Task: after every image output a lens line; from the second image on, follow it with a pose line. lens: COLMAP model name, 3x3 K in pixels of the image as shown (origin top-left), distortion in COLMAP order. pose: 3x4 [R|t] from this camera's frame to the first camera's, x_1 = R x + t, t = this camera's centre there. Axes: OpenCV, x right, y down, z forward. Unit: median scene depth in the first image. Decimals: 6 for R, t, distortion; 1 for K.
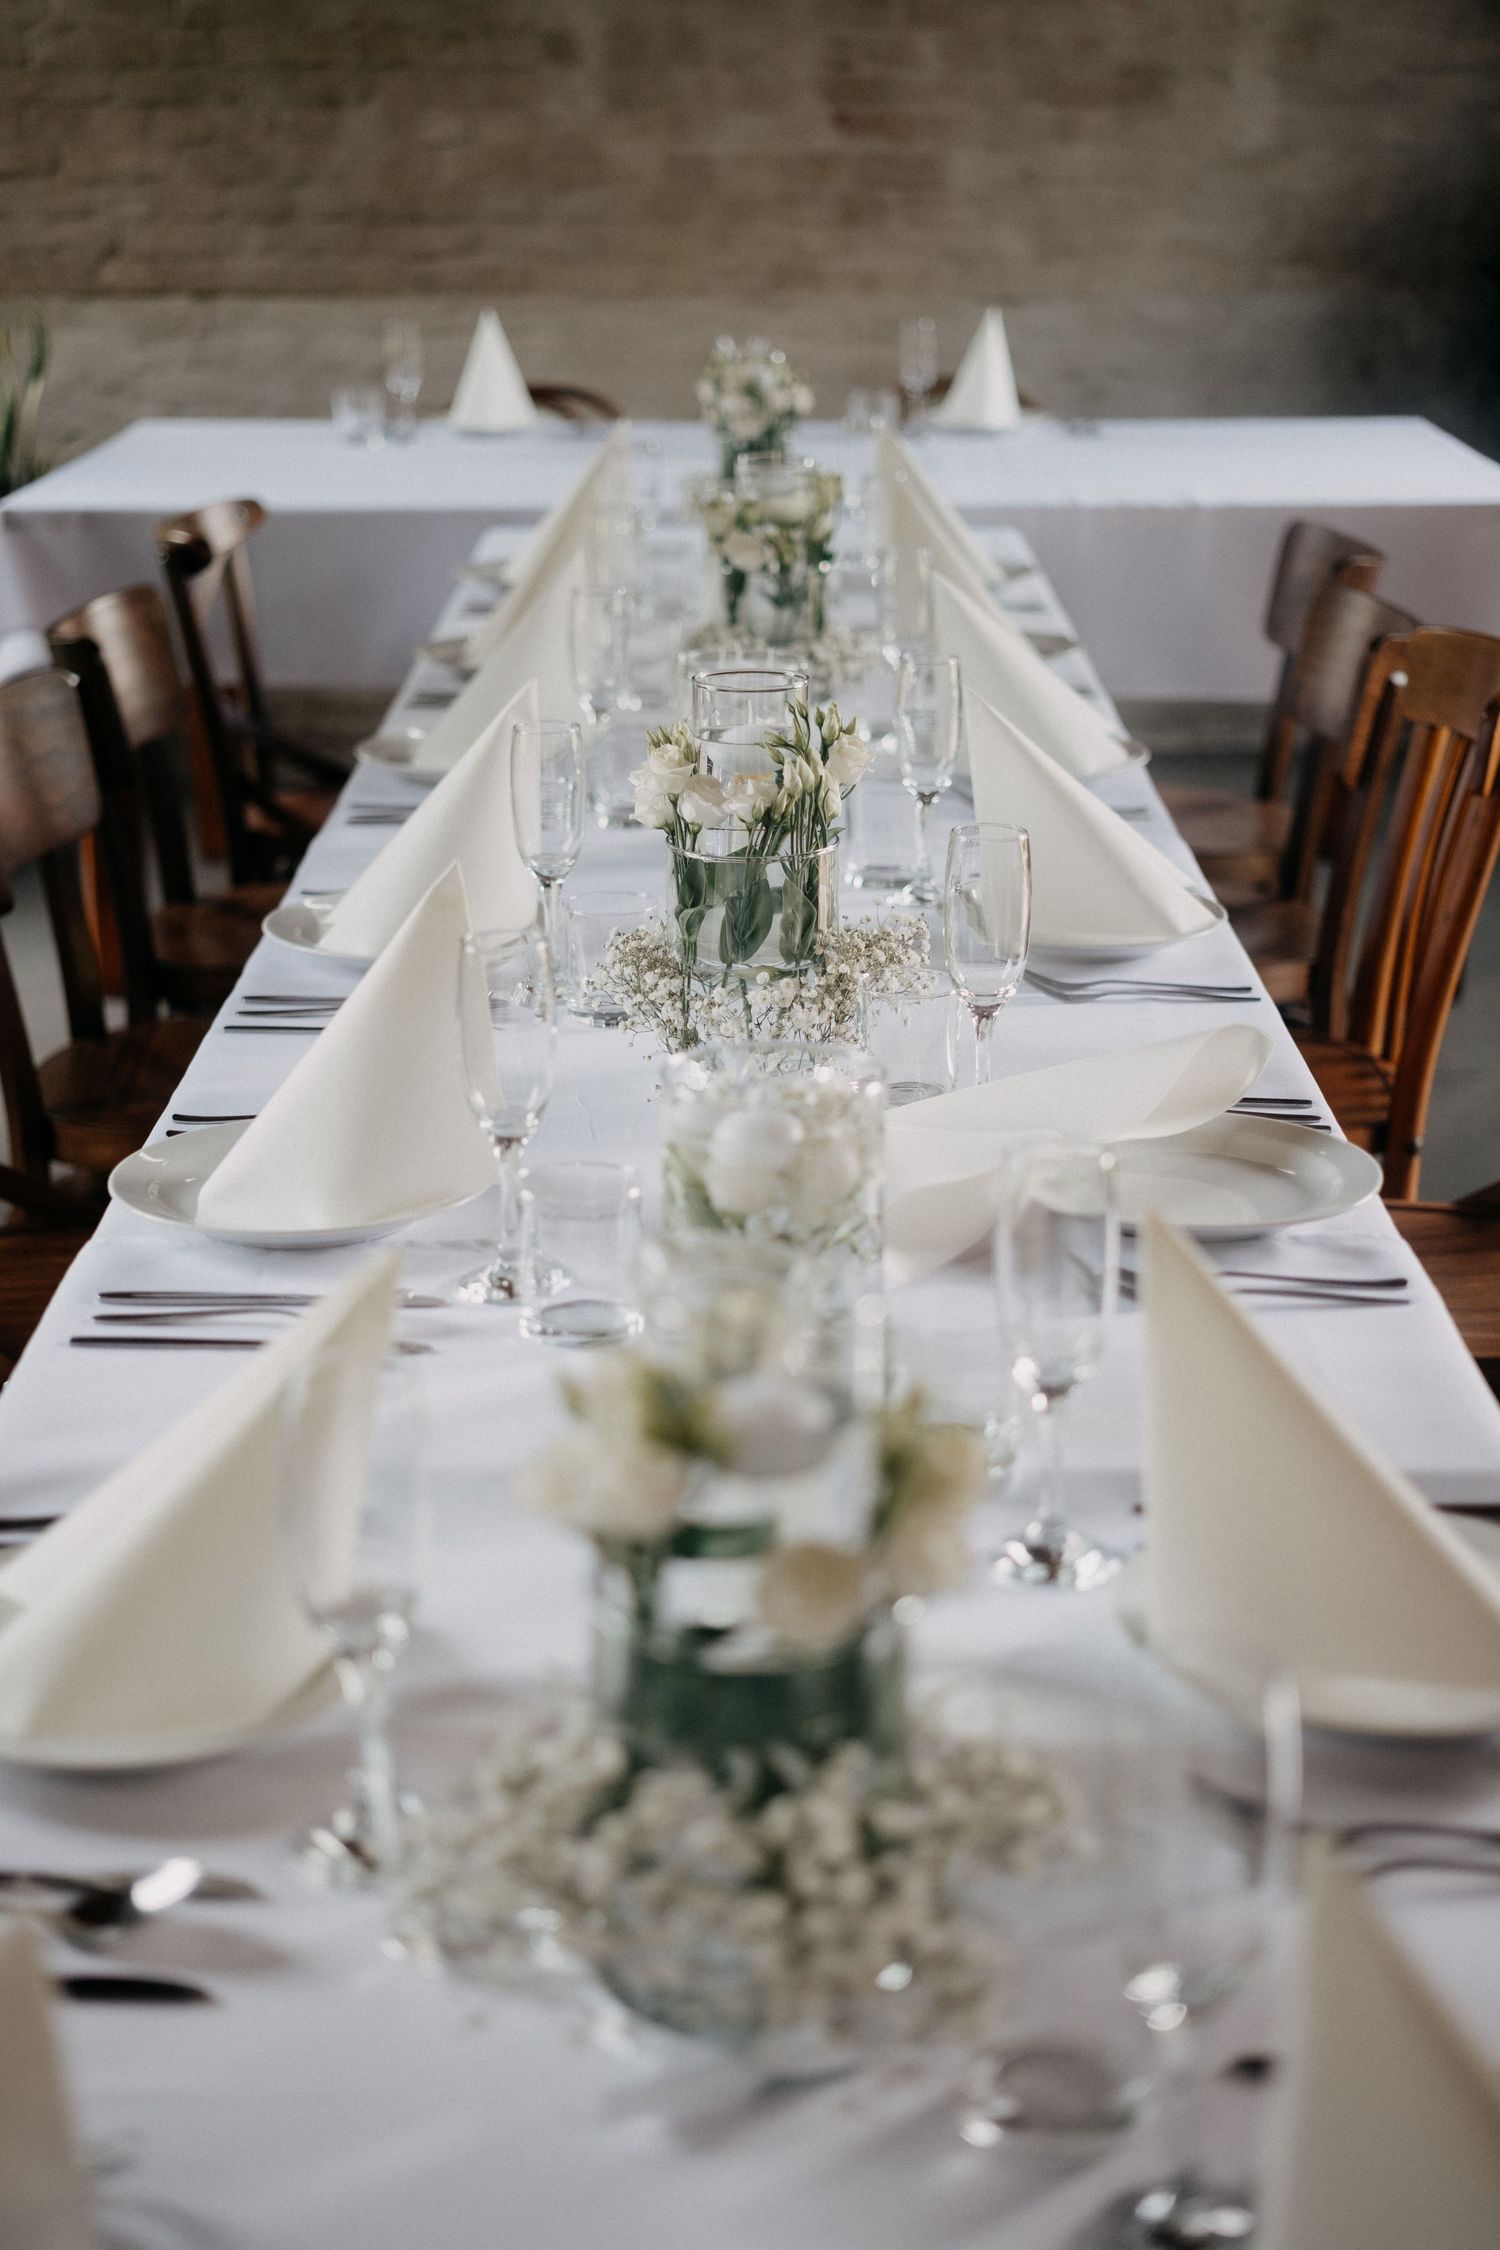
lens RADIAL K [[3307.4, 0, 731.5], [0, 3307.4, 1118.0], [0, 0, 1]] dist [-0.011420, 0.000000]
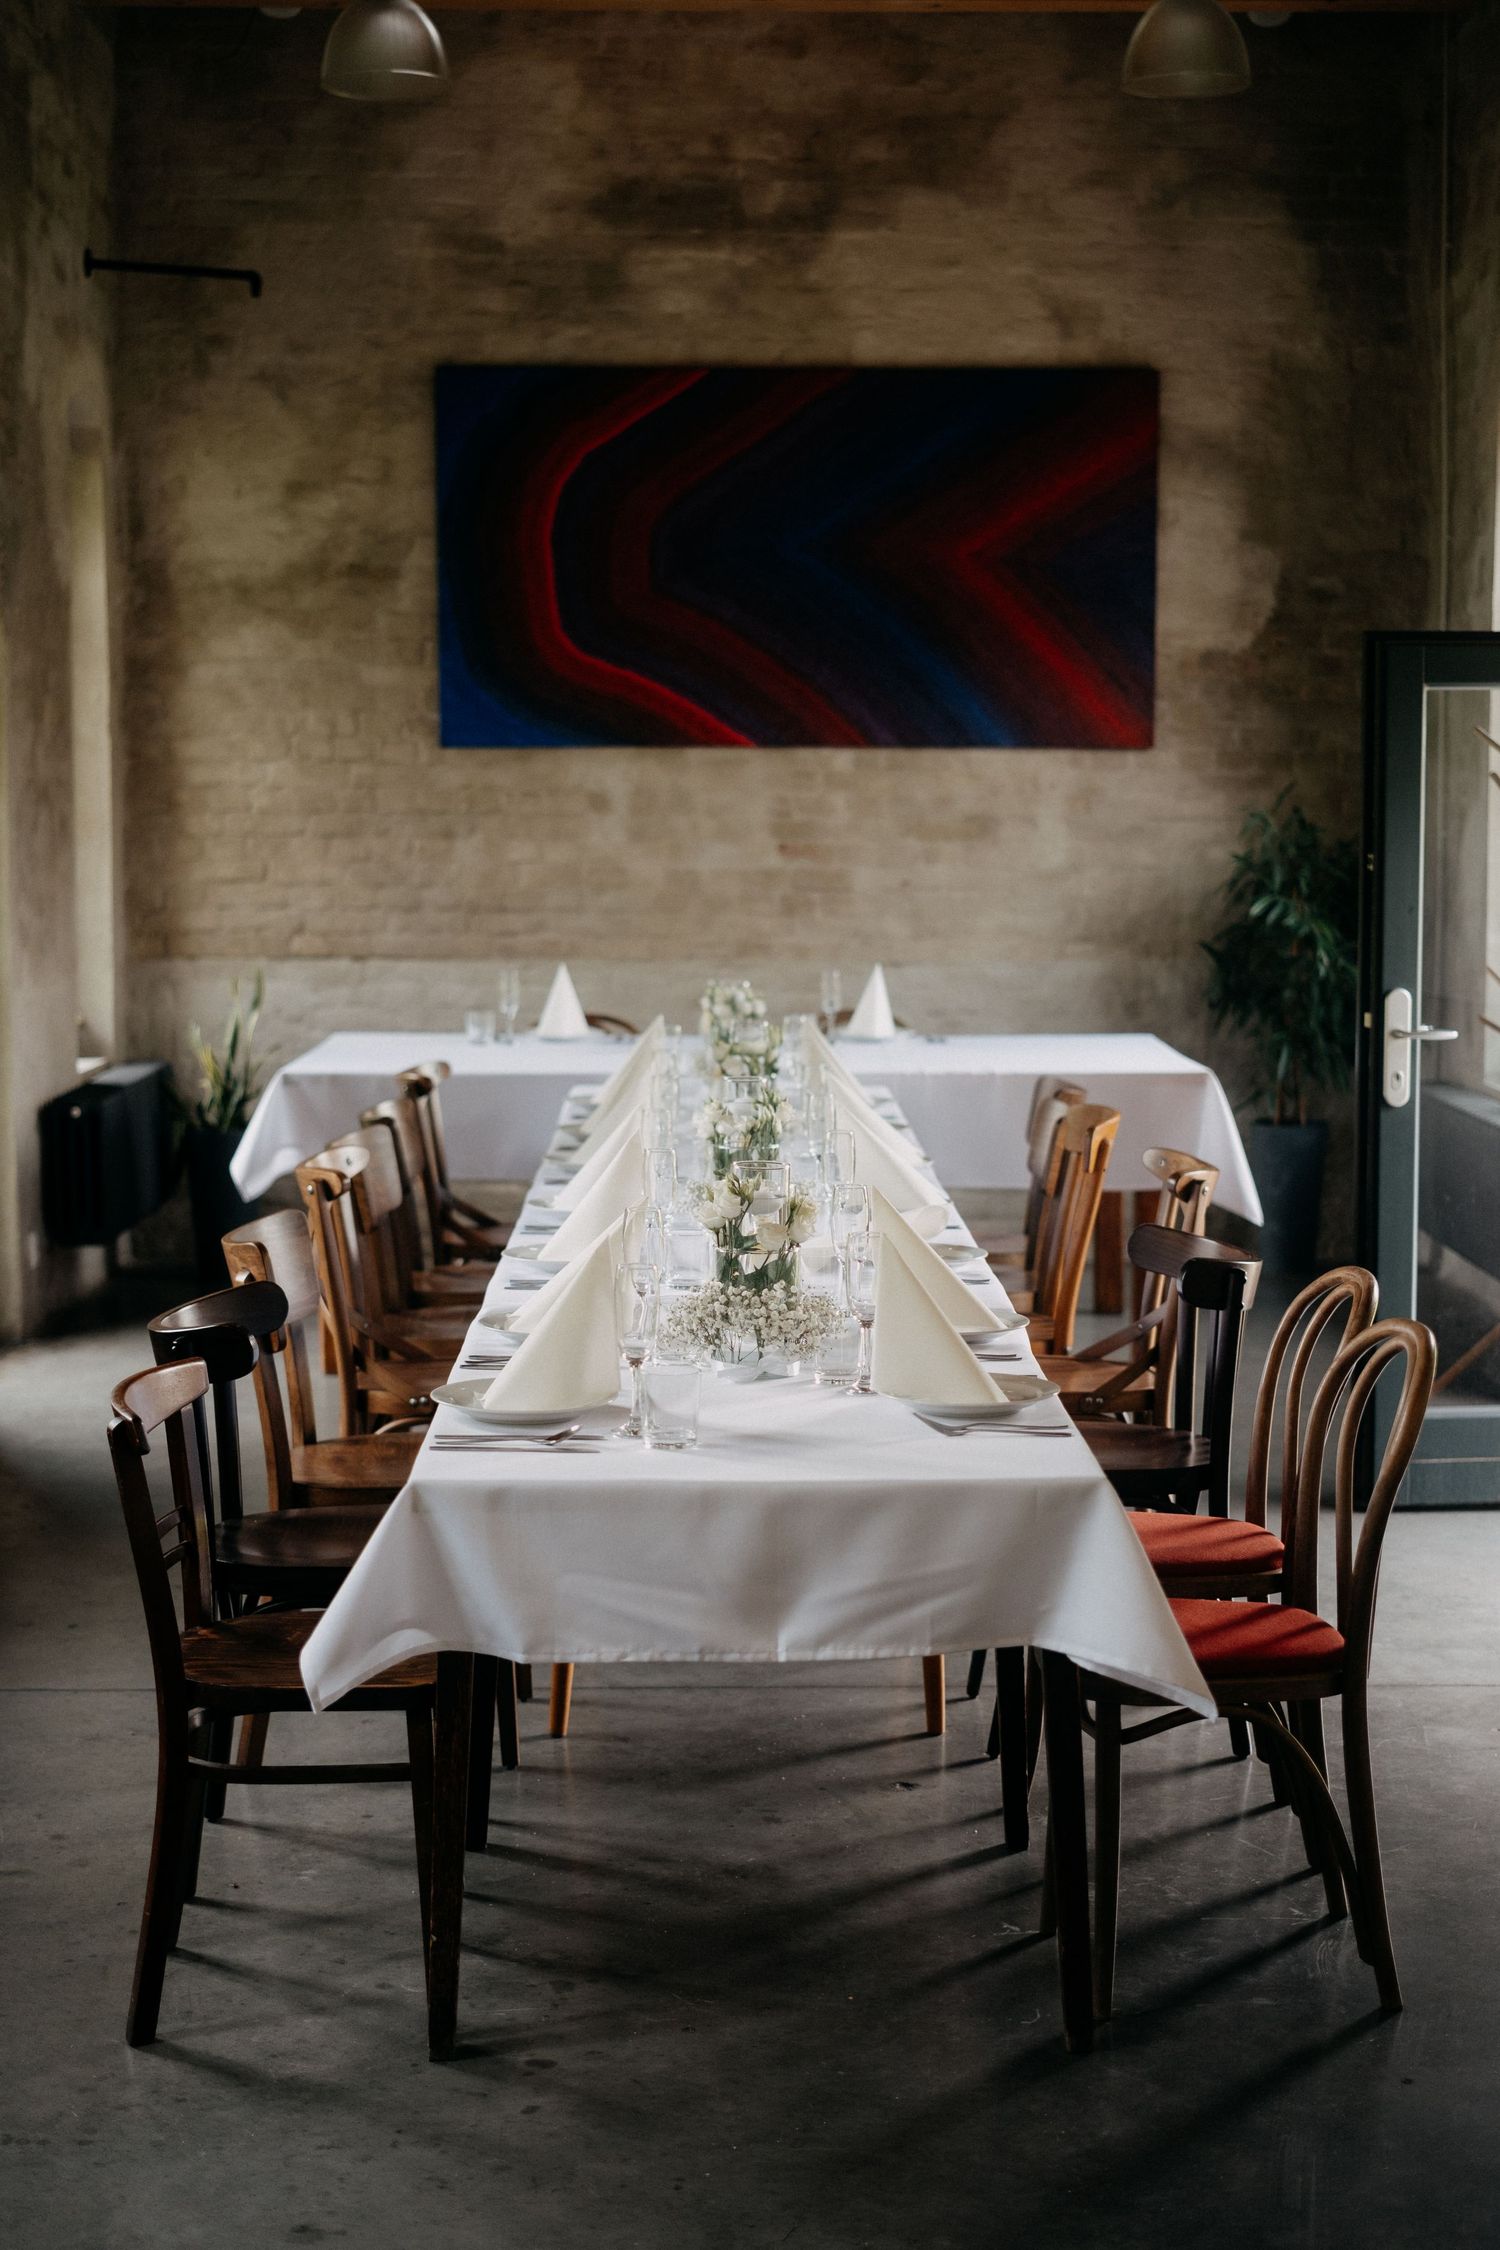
lens RADIAL K [[3307.4, 0, 755.6], [0, 3307.4, 1126.0], [0, 0, 1]] dist [-0.011420, 0.000000]
pose [[0.999731, 0.003364, 0.022948, -0.014123], [0.001349, 0.979324, -0.202293, 0.133081], [-0.023154, 0.202269, 0.979056, -0.471588]]
